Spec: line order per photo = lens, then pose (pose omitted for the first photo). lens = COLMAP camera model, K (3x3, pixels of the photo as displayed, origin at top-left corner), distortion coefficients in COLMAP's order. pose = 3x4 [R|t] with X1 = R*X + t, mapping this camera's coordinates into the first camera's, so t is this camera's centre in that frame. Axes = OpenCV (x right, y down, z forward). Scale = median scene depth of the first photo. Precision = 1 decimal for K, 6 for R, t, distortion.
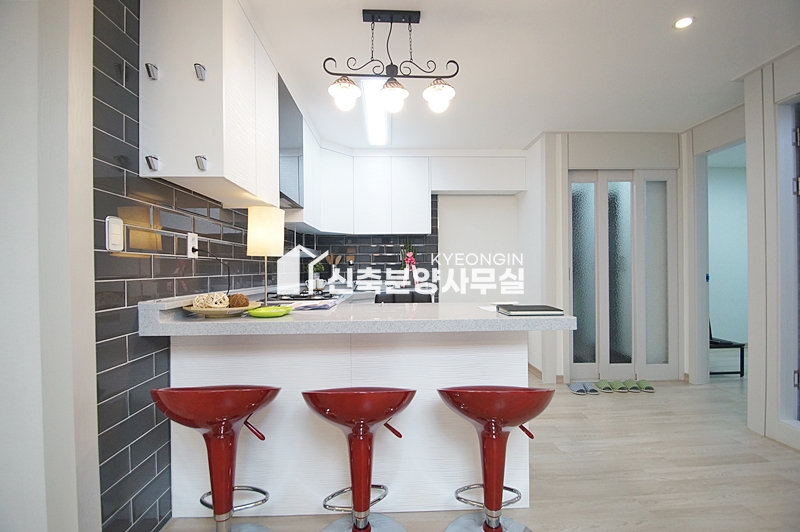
lens RADIAL K [[358.6, 0, 398.6], [0, 358.6, 264.5], [0, 0, 1]] dist [-0.015513, -0.000551]
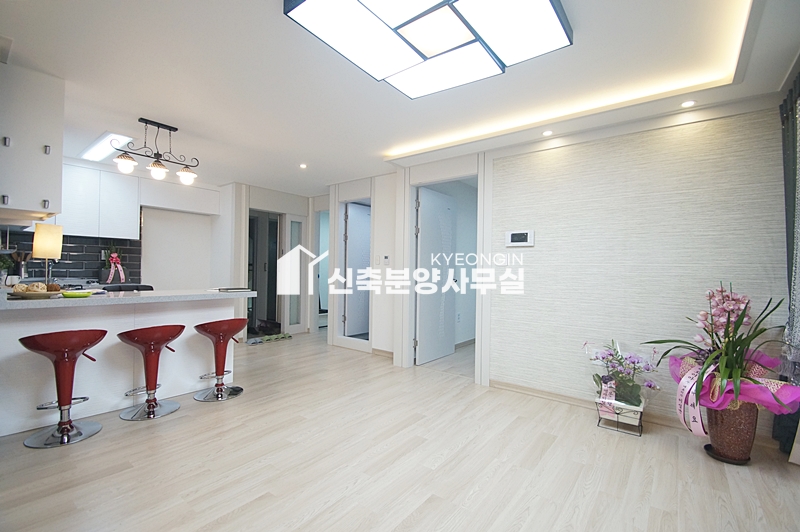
lens RADIAL K [[358.6, 0, 402.1], [0, 358.6, 276.2], [0, 0, 1]] dist [-0.015513, -0.000551]
pose [[0.638539, 0.004469, 0.769577, -0.564912], [-0.028499, 0.999435, 0.017843, -0.017443], [-0.769062, -0.033326, 0.638305, -1.001858]]
